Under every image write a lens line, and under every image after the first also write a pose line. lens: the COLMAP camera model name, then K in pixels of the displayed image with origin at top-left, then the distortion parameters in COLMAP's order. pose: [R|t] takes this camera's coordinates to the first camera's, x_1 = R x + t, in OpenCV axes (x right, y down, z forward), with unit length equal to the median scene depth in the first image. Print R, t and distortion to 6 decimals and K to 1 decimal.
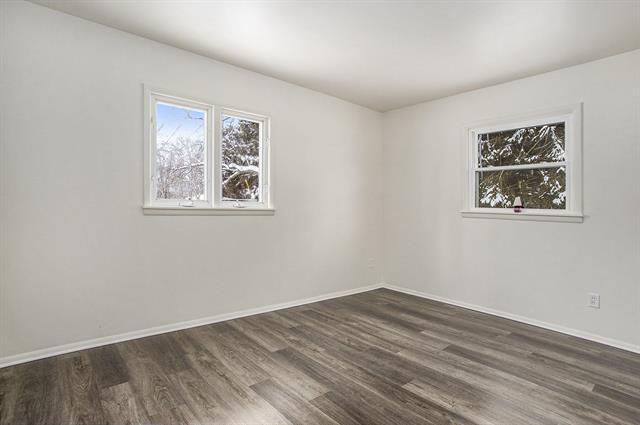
lens RADIAL K [[322.4, 0, 314.5], [0, 322.4, 208.5], [0, 0, 1]] dist [-0.026014, 0.000881]
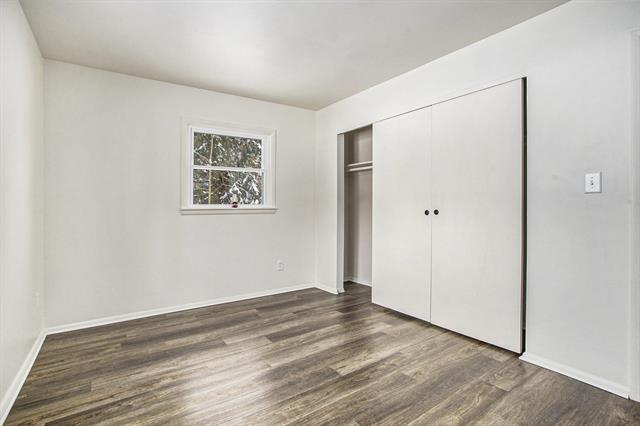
lens RADIAL K [[308.5, 0, 320.9], [0, 308.5, 205.6], [0, 0, 1]] dist [-0.030901, -0.000067]
pose [[0.102660, -0.029735, 0.994272, -0.500928], [0.012902, 0.999509, 0.028560, -0.026351], [-0.994633, 0.009896, 0.102994, 0.658246]]
